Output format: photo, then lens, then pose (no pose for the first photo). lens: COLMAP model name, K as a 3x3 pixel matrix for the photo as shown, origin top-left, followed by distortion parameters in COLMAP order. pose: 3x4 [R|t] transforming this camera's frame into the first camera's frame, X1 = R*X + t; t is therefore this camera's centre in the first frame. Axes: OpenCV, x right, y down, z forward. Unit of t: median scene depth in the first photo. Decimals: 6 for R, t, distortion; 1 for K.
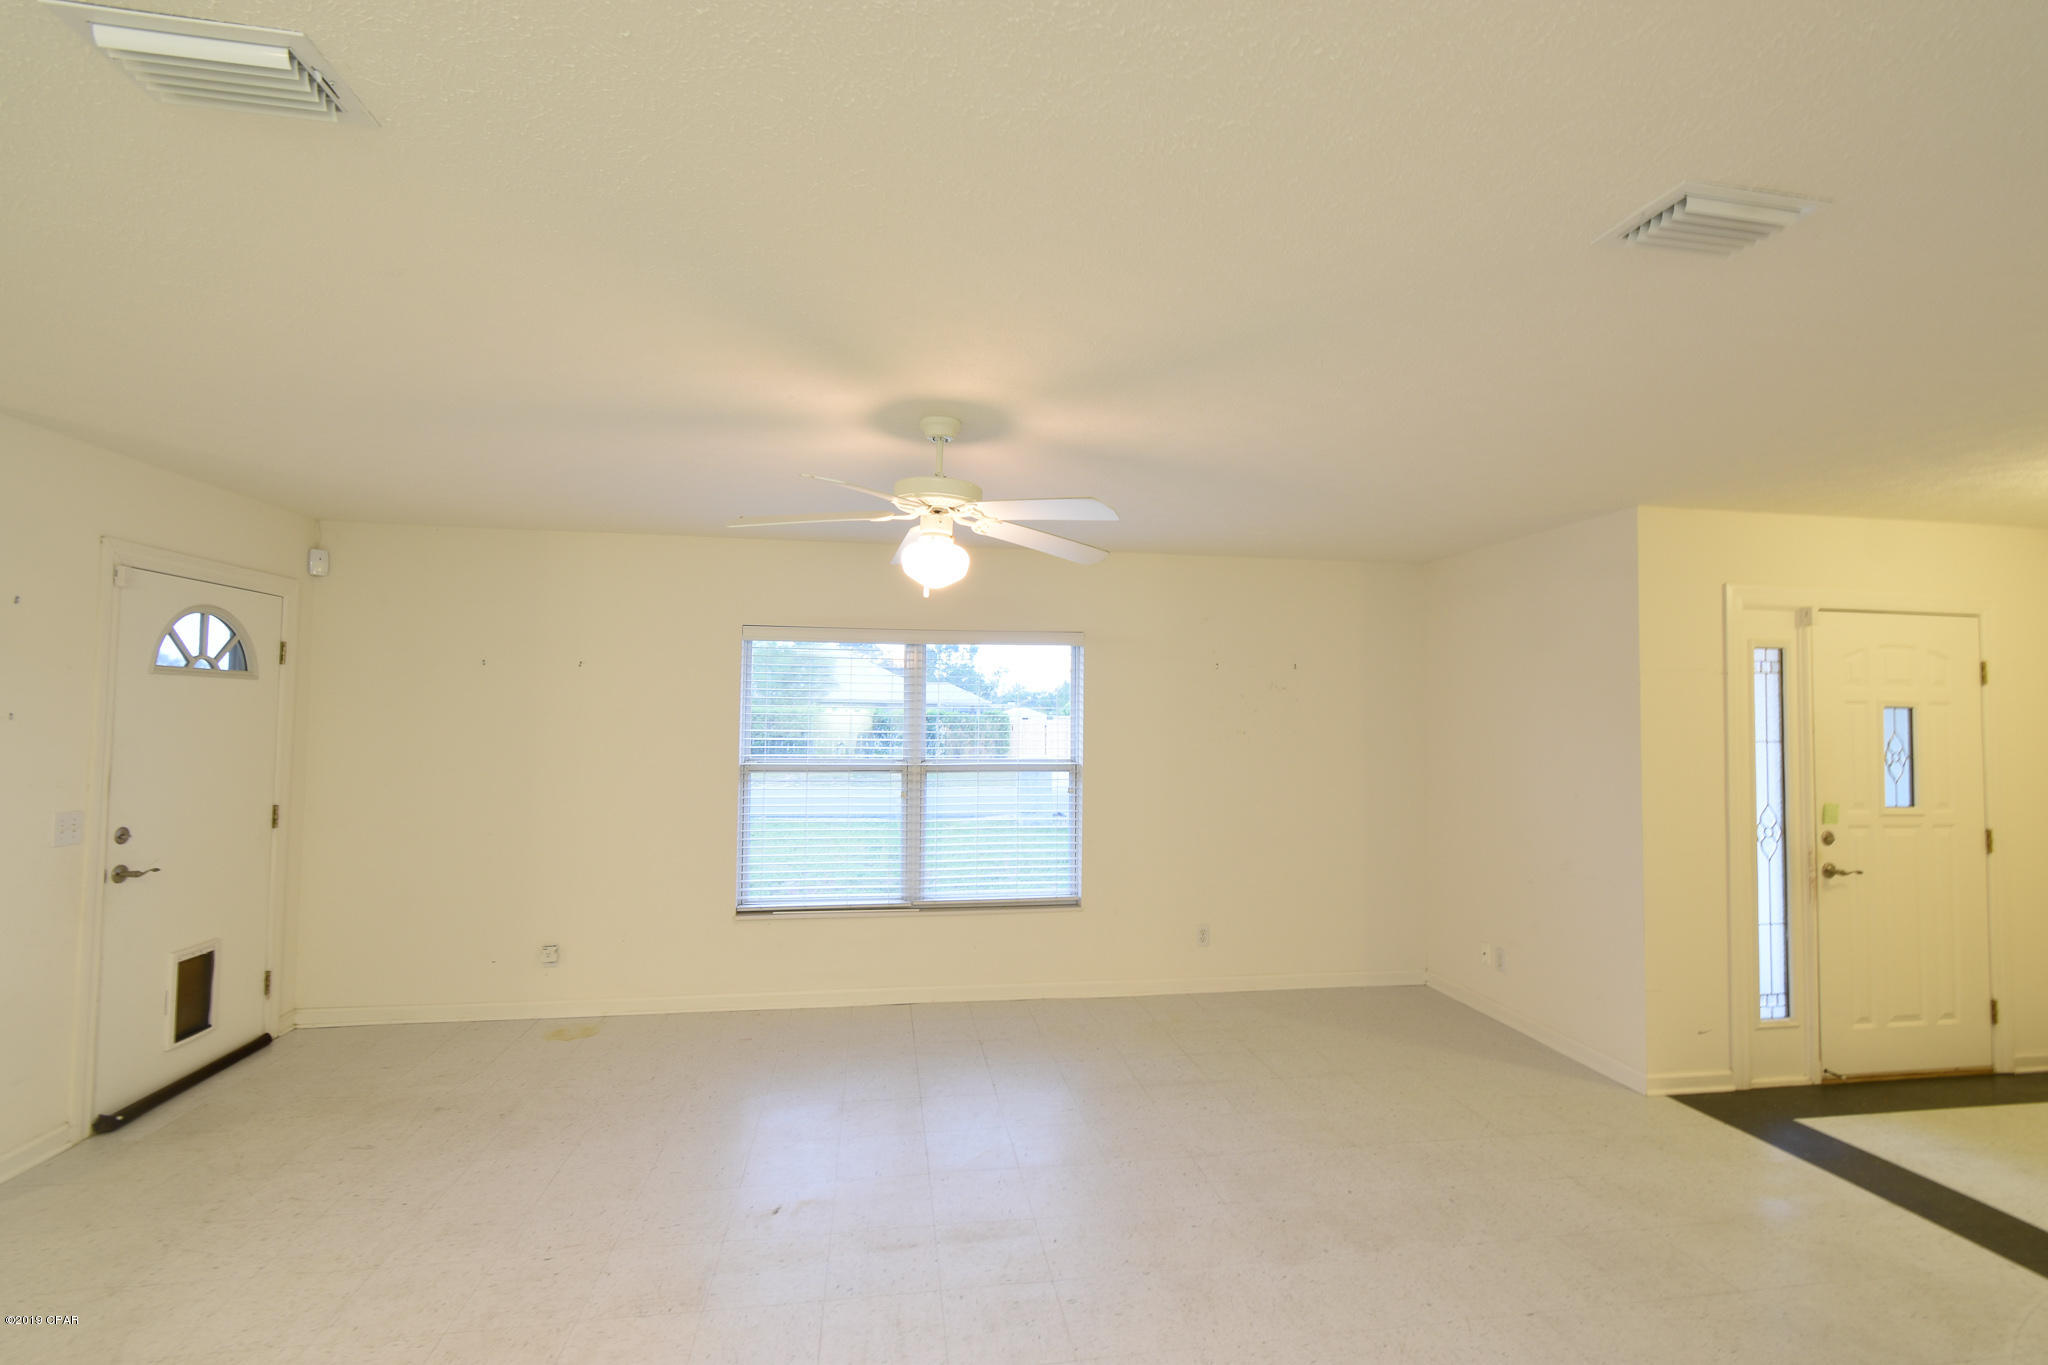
lens RADIAL K [[898.6, 0, 1024.0], [0, 898.6, 682.5], [0, 0, 1]] dist [0.002304, -0.003199]
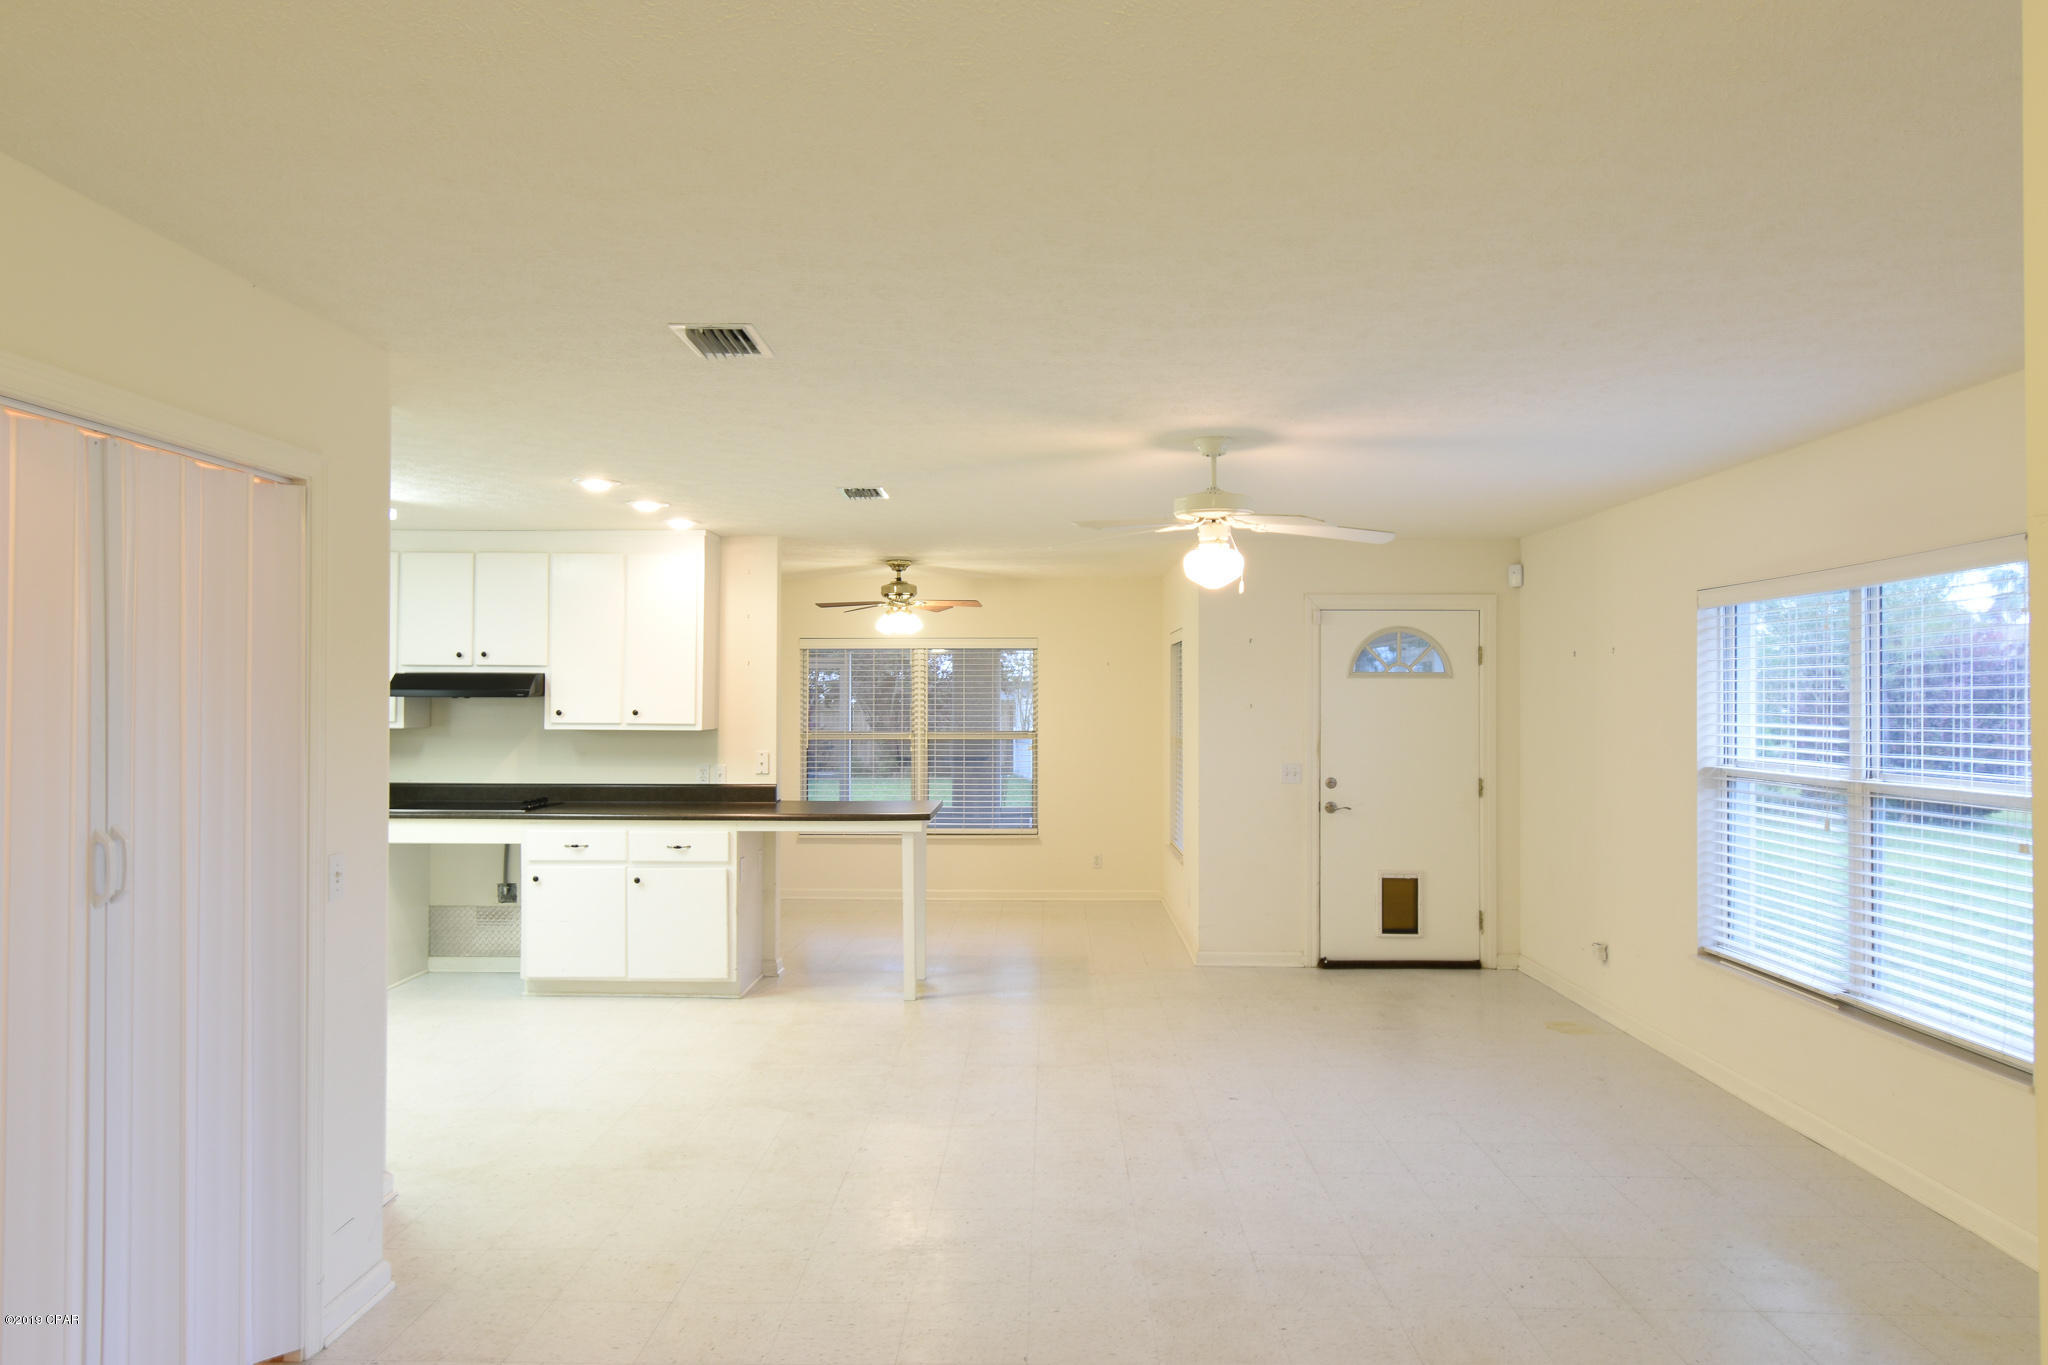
lens RADIAL K [[1286.8, 0, 1024.0], [0, 1286.8, 682.5], [0, 0, 1]] dist [-0.002215, -0.000865]
pose [[-0.168986, -0.023011, -0.985350, 1.111301], [0.030041, 0.999143, -0.028485, 0.037353], [0.985161, -0.034415, -0.168150, 0.736604]]
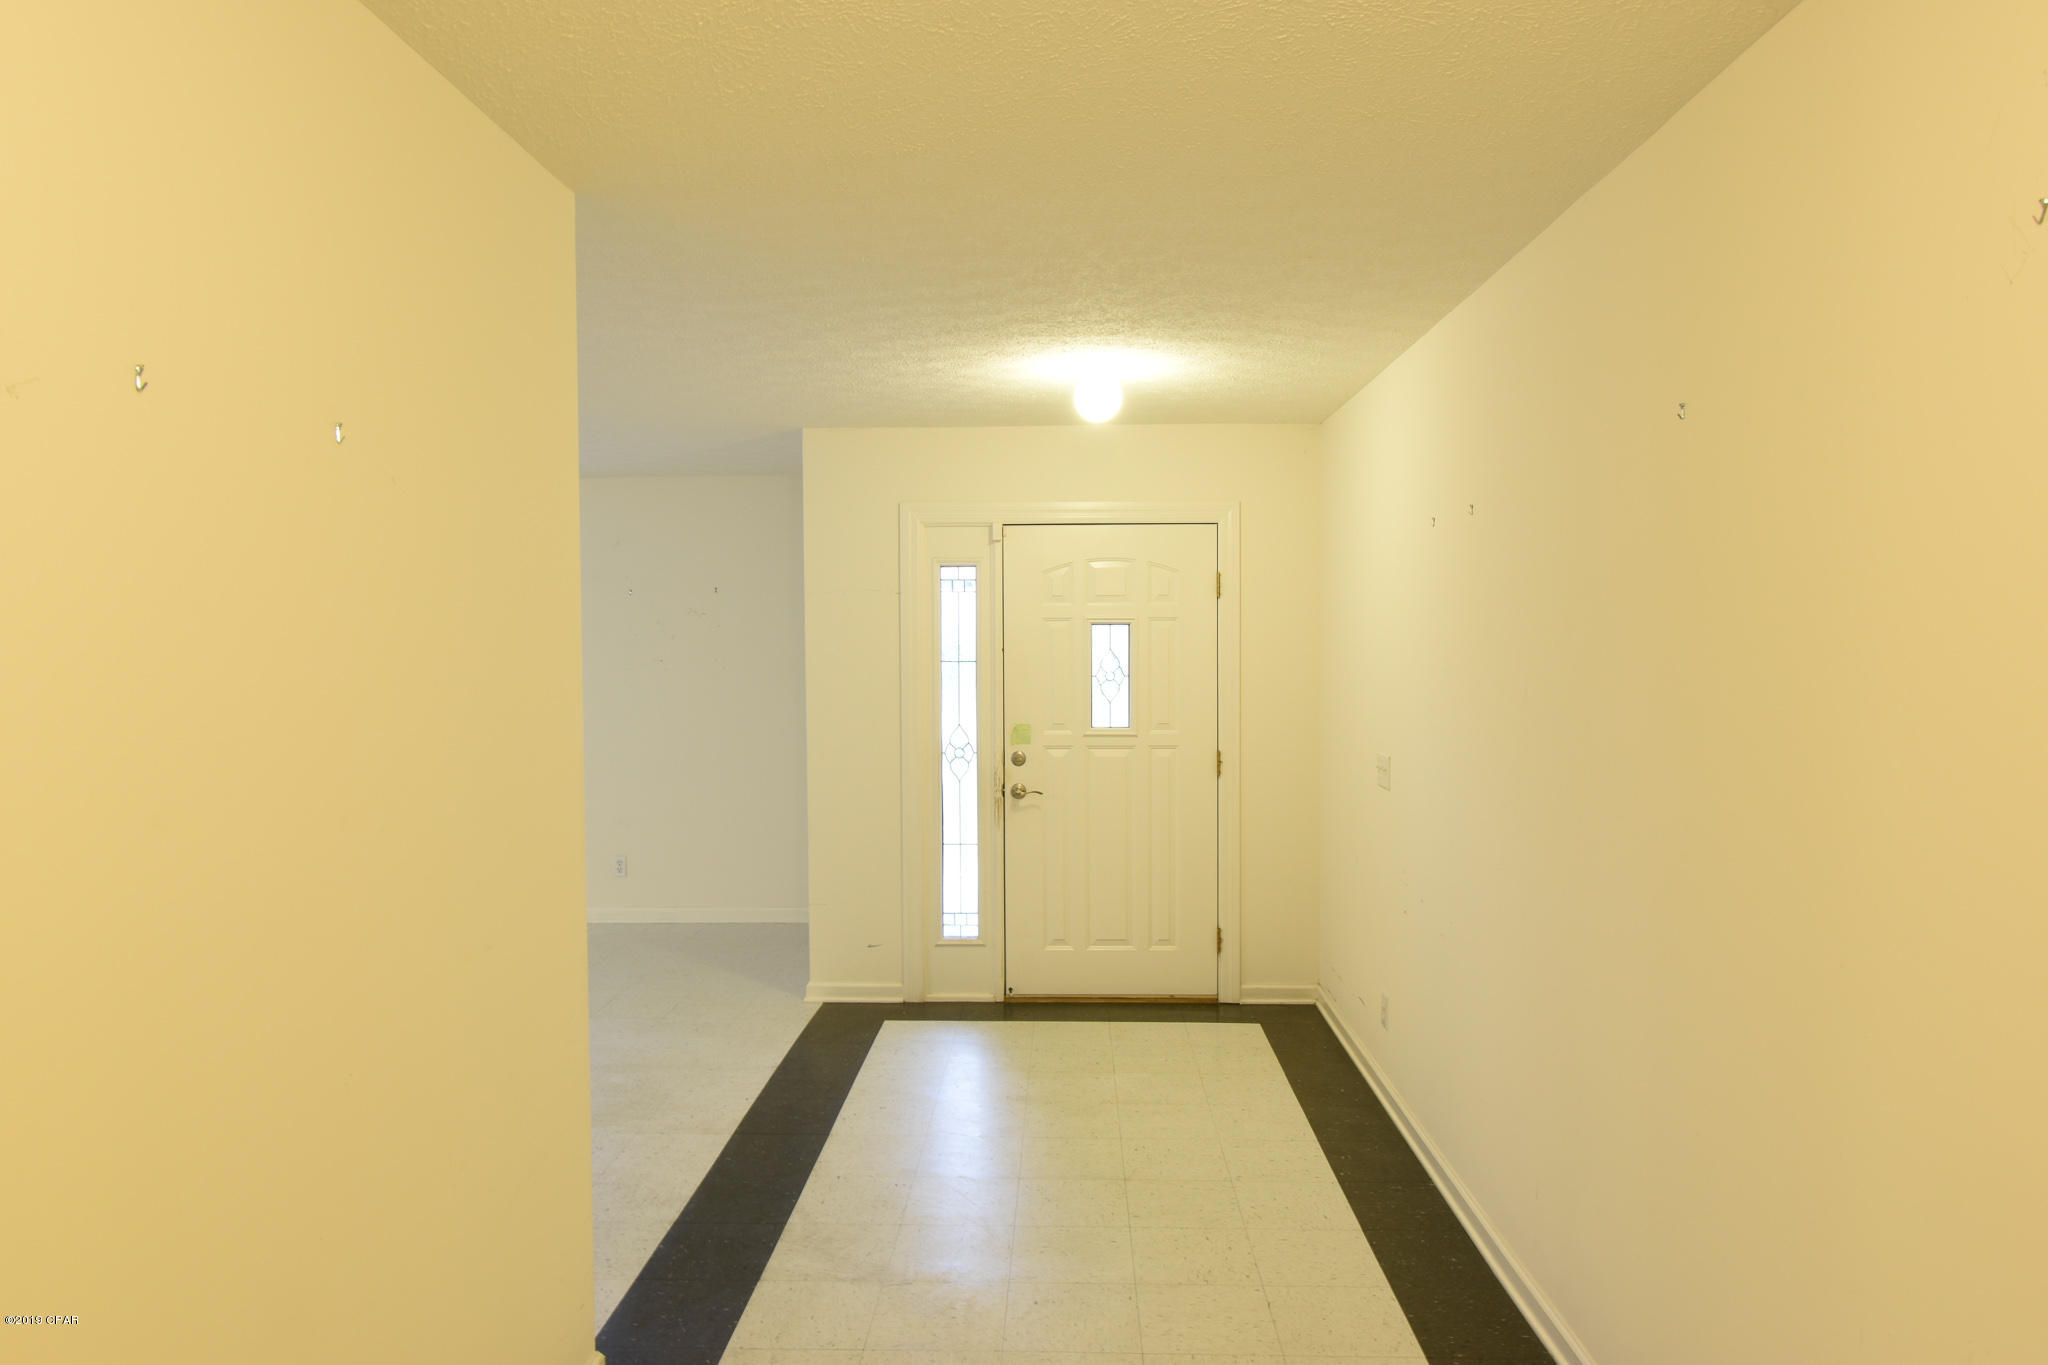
lens RADIAL K [[1286.8, 0, 1024.0], [0, 1286.8, 682.5], [0, 0, 1]] dist [-0.002215, -0.000865]
pose [[0.981504, -0.012813, -0.191013, 1.179512], [0.026488, 0.997250, 0.069212, -0.007779], [0.189601, -0.072991, 0.979144, -0.375366]]
